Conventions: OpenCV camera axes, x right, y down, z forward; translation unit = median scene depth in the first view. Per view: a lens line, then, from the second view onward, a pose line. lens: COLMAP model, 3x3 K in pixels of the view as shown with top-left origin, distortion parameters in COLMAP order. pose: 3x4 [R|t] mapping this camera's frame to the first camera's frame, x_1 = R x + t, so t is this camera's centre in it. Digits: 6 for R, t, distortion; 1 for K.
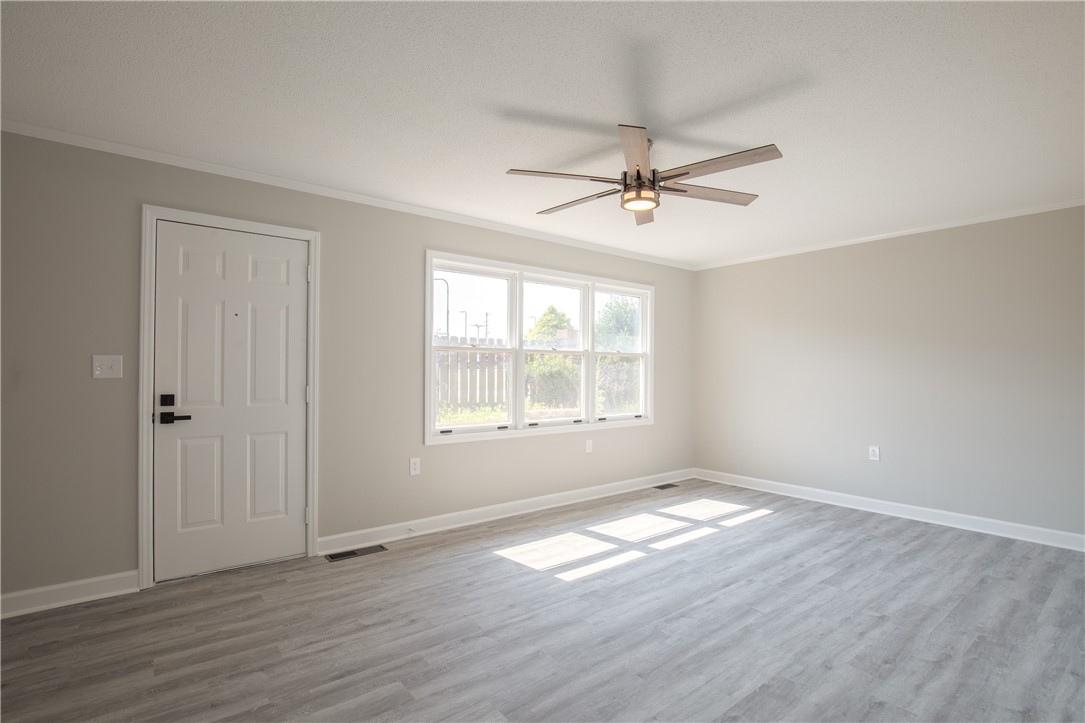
lens RADIAL K [[512.2, 0, 549.4], [0, 512.2, 367.6], [0, 0, 1]] dist [-0.033093, 0.005732]
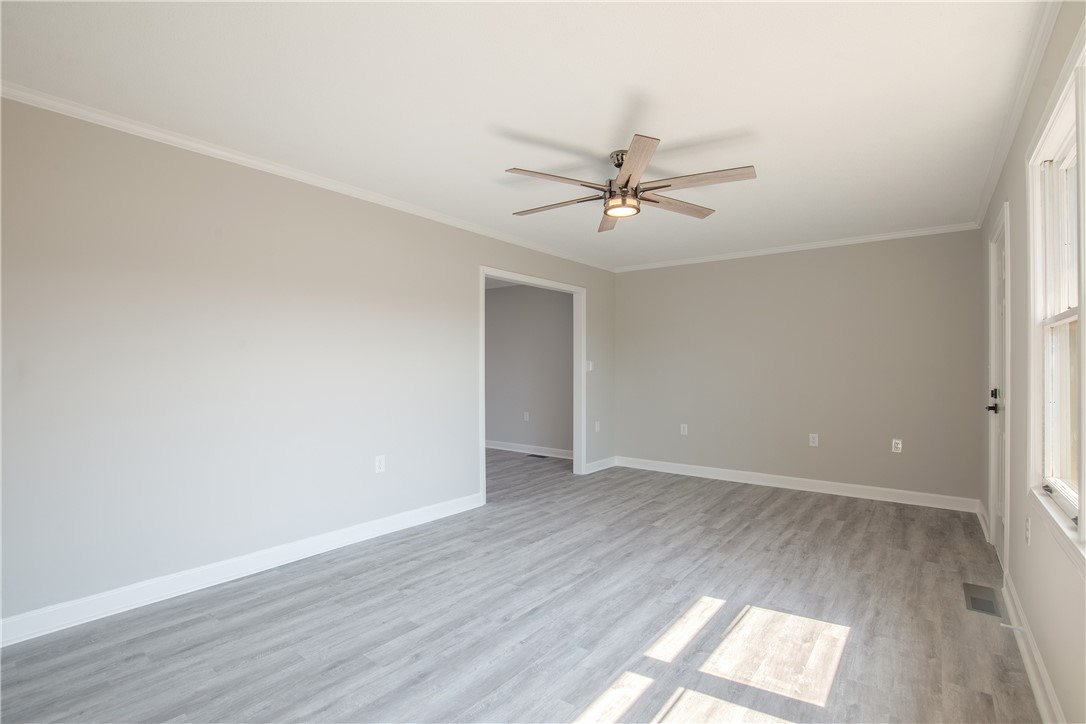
lens RADIAL K [[512.7, 0, 549.9], [0, 512.7, 368.1], [0, 0, 1]] dist [-0.033093, 0.005732]
pose [[-0.971191, -0.007255, -0.238190, 0.585817], [-0.005966, 0.999963, -0.006134, 0.018767], [0.238226, -0.004537, -0.971199, 2.030136]]
